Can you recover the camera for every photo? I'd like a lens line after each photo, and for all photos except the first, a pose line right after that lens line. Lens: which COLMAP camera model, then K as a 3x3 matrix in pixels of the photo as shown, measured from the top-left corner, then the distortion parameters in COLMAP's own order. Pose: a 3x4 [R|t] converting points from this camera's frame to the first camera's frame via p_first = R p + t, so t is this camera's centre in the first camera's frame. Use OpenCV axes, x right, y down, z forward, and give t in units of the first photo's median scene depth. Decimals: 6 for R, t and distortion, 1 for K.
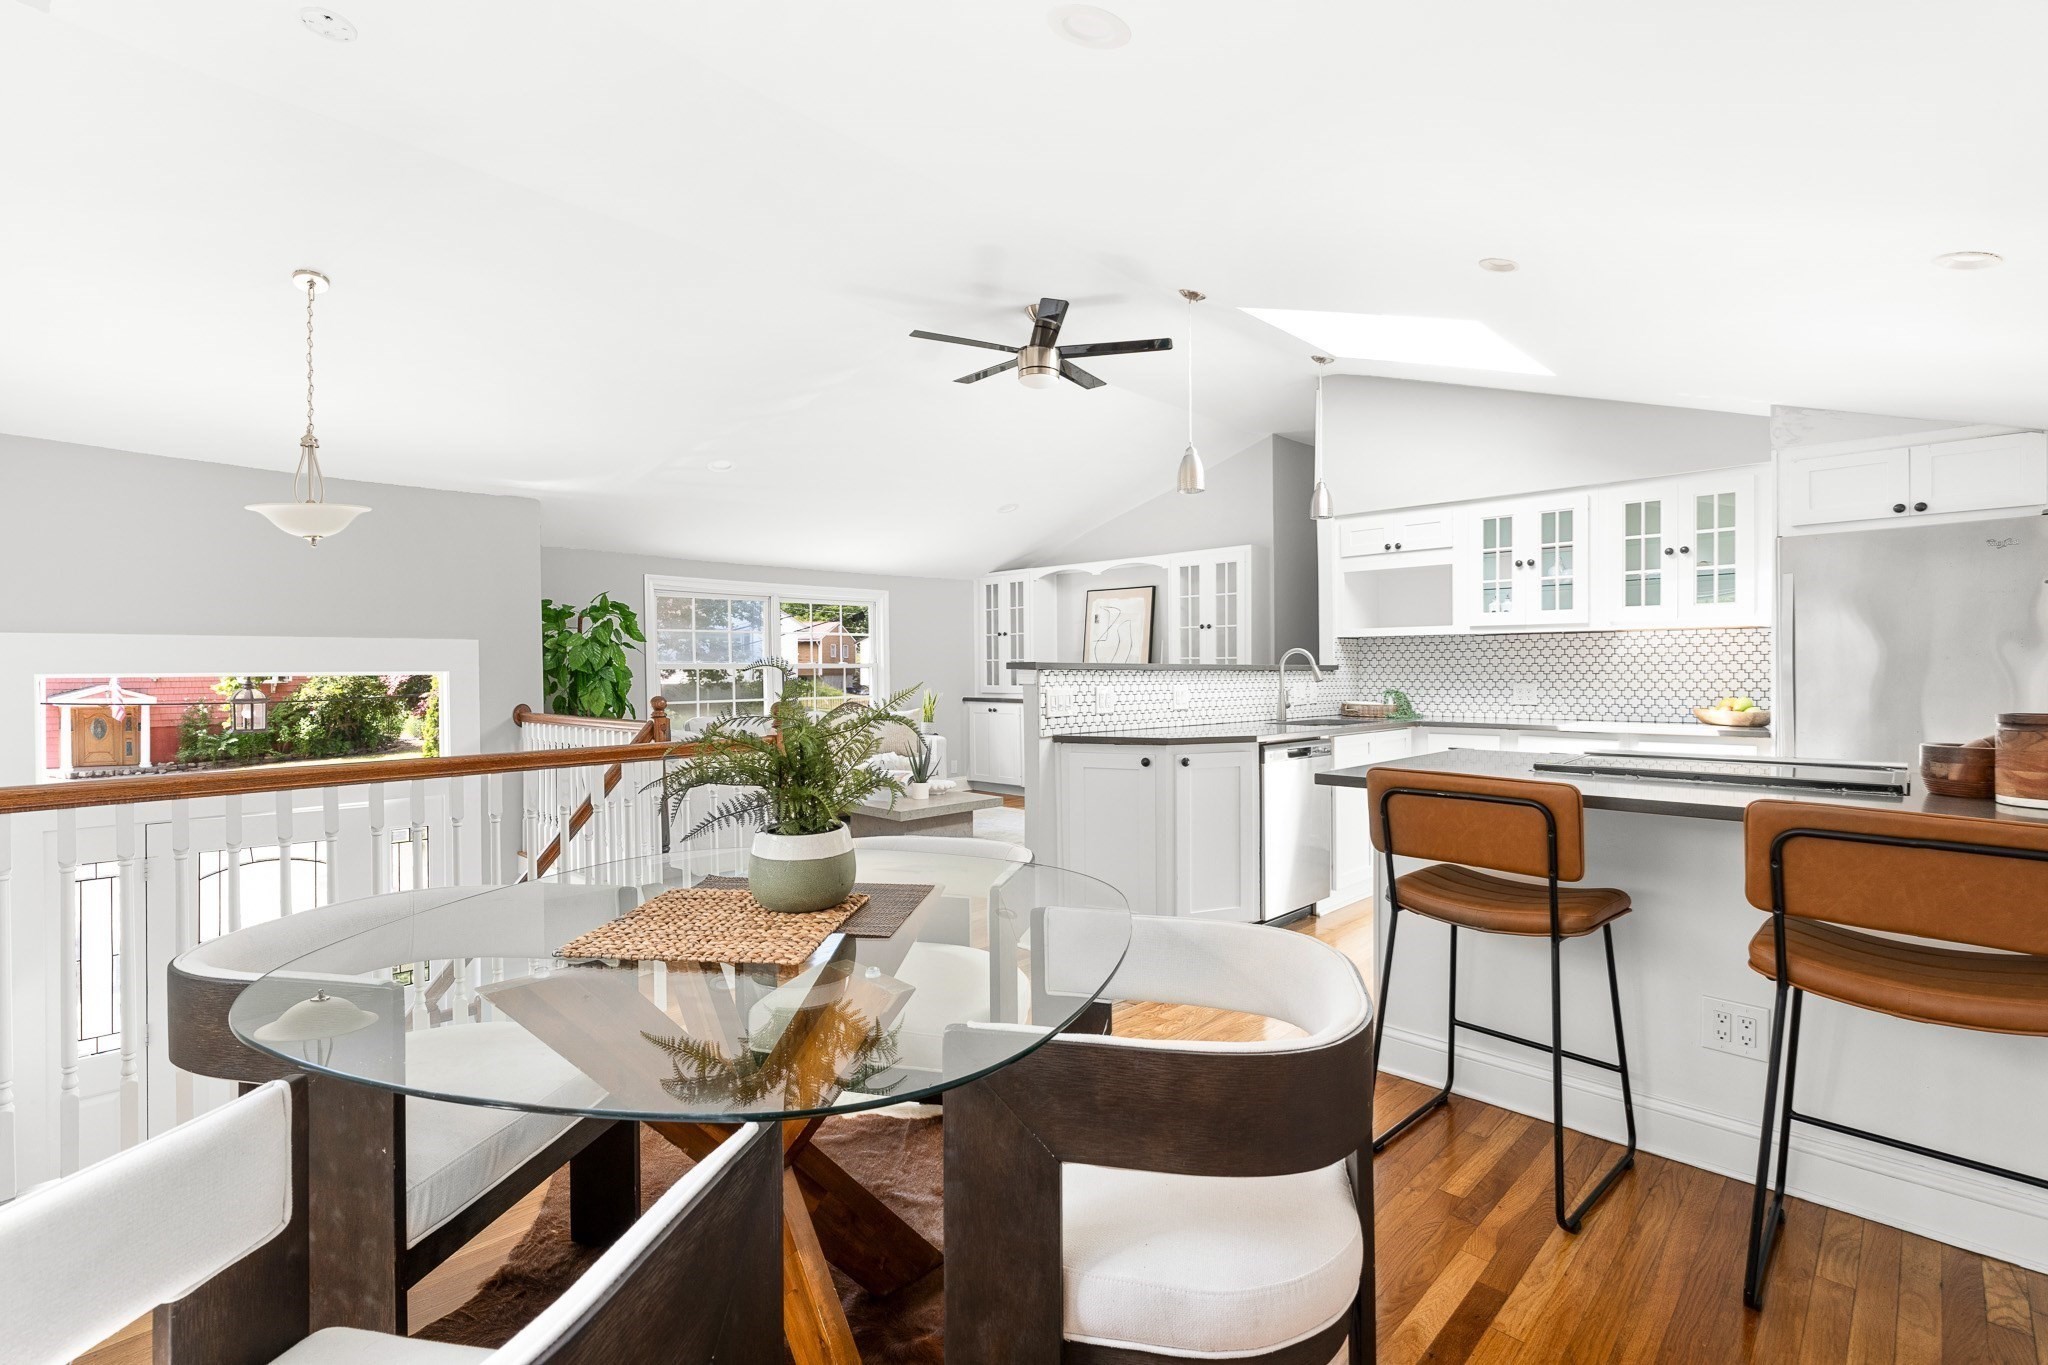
lens RADIAL K [[908.0, 0, 995.1], [0, 908.0, 679.8], [0, 0, 1]] dist [0.089515, 0.000031]
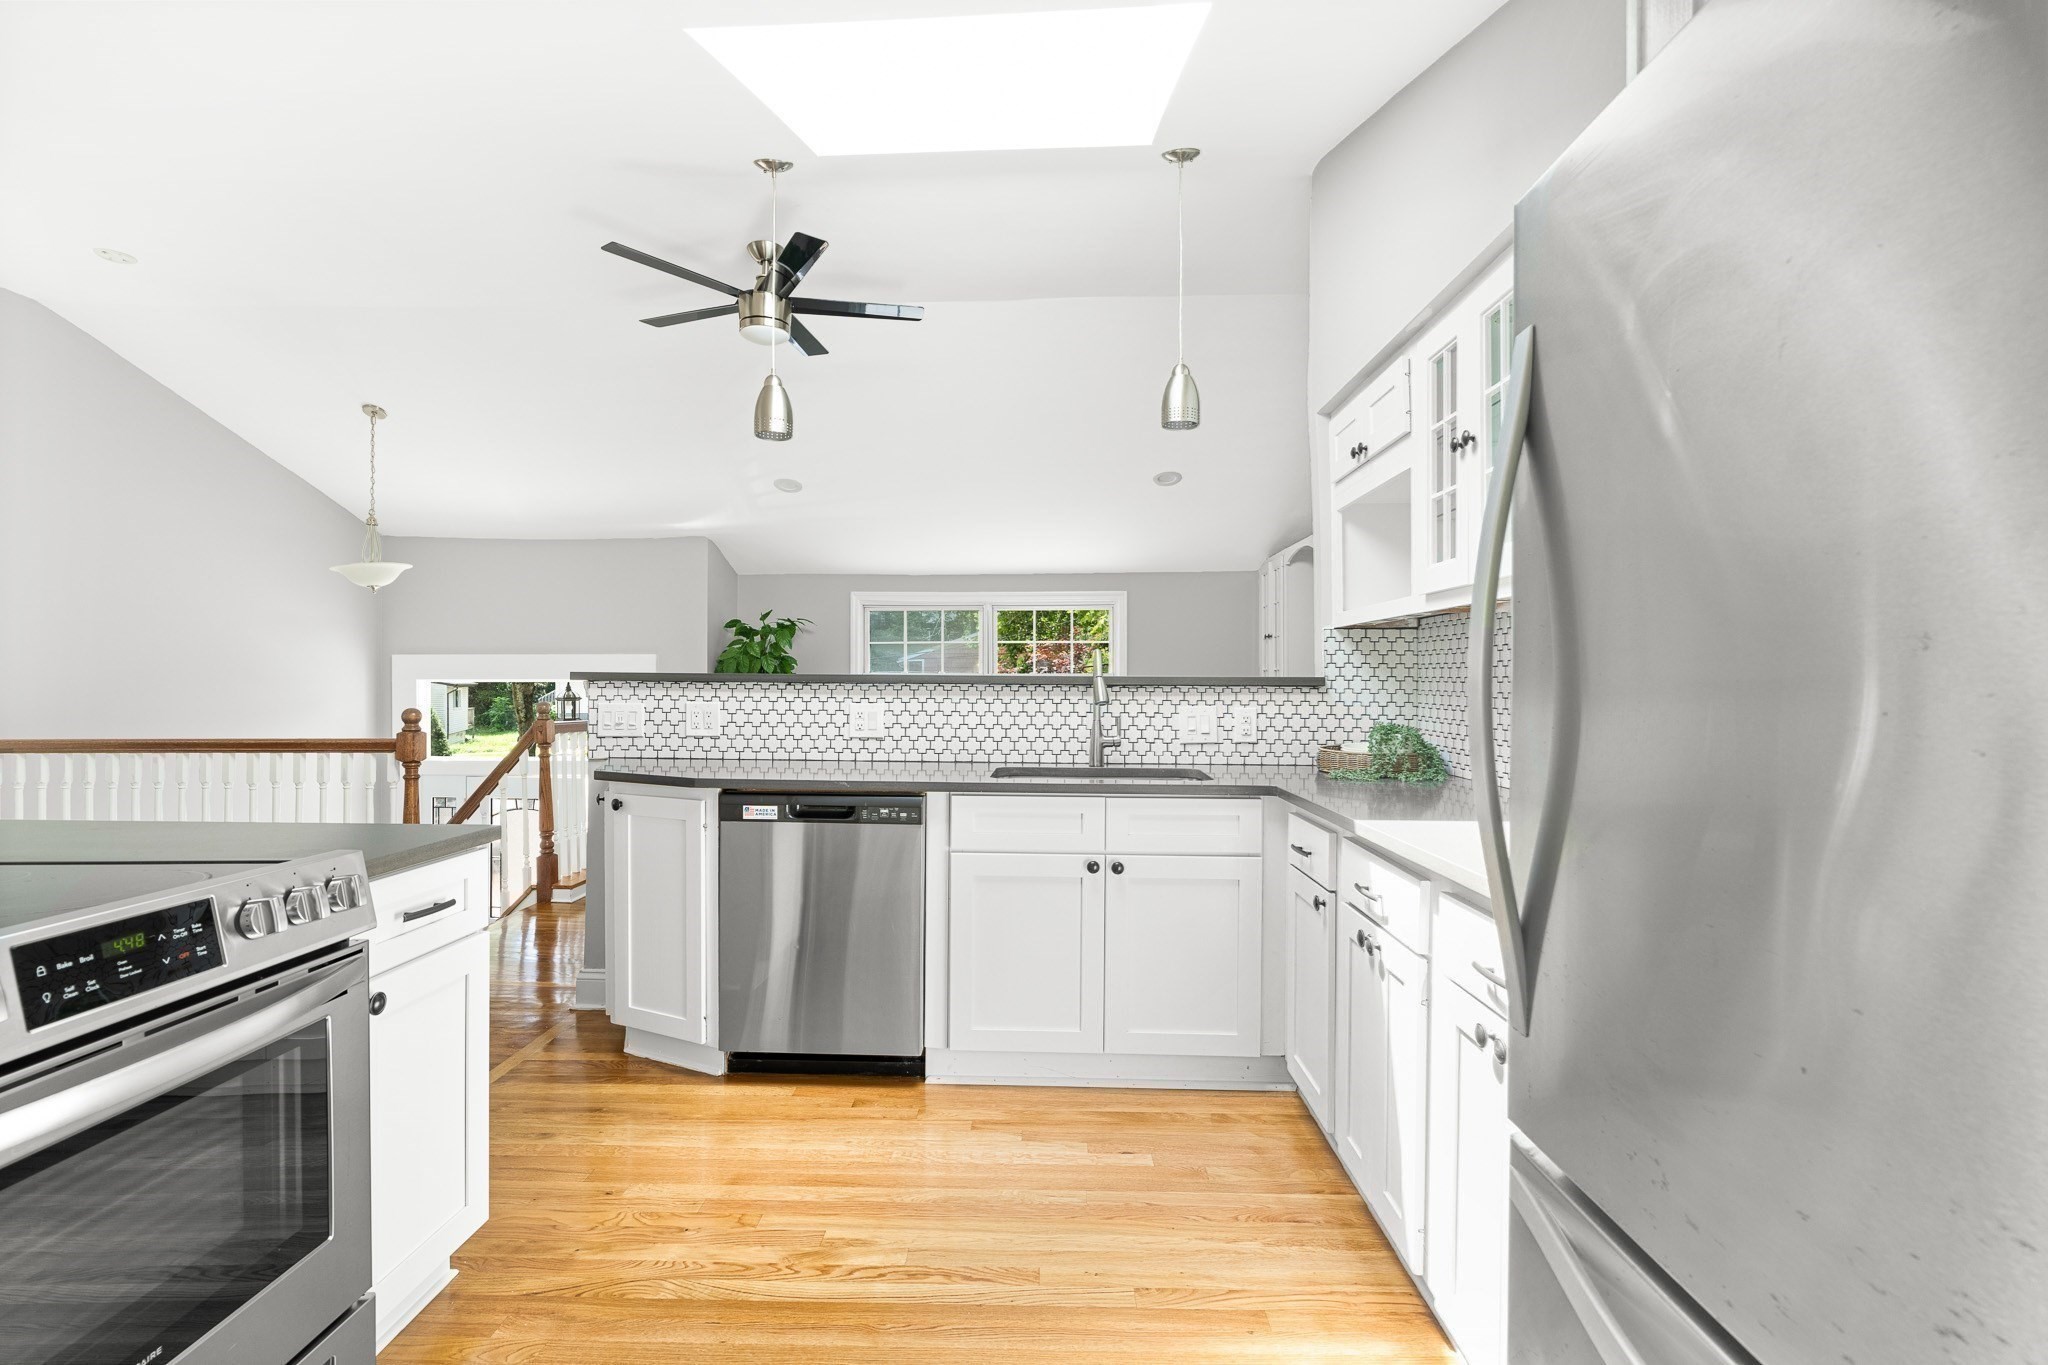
lens RADIAL K [[904.4, 0, 1021.1], [0, 904.4, 696.4], [0, 0, 1]] dist [-0.000130, 0.000004]
pose [[0.680754, 0.019527, -0.732252, 0.749283], [-0.013415, 0.999809, 0.014191, -0.010727], [0.732390, 0.000163, 0.680886, 0.564096]]
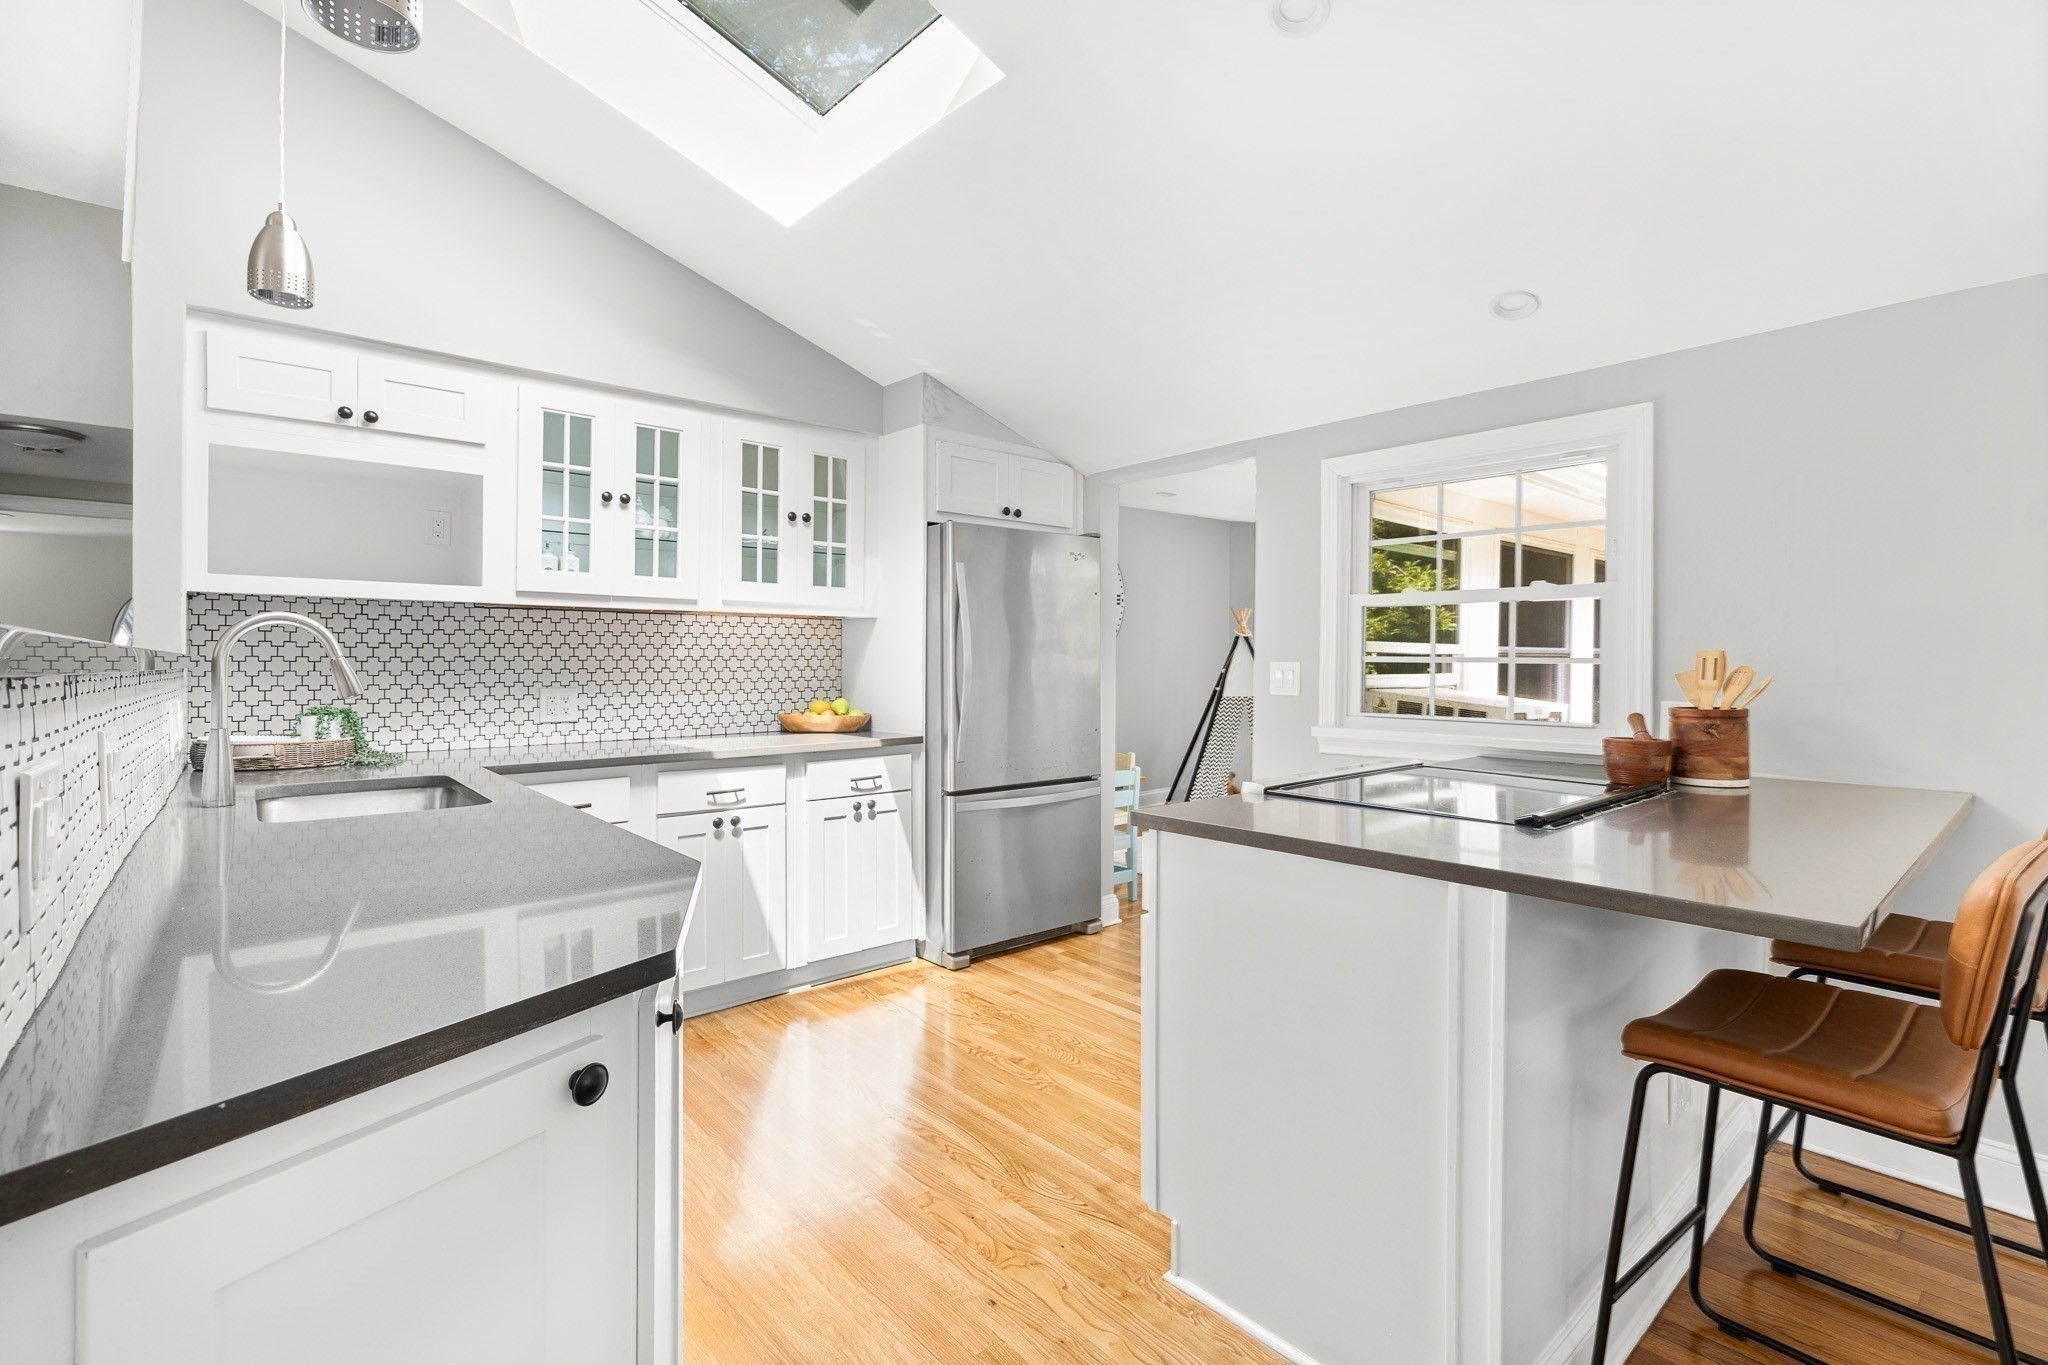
lens RADIAL K [[930.6, 0, 1041.1], [0, 930.6, 658.3], [0, 0, 1]] dist [0.001802, 0.000290]
pose [[0.068225, 0.008255, 0.997636, -0.041319], [0.010584, 0.999904, -0.008997, -0.007511], [-0.997614, 0.011172, 0.068131, 0.667385]]
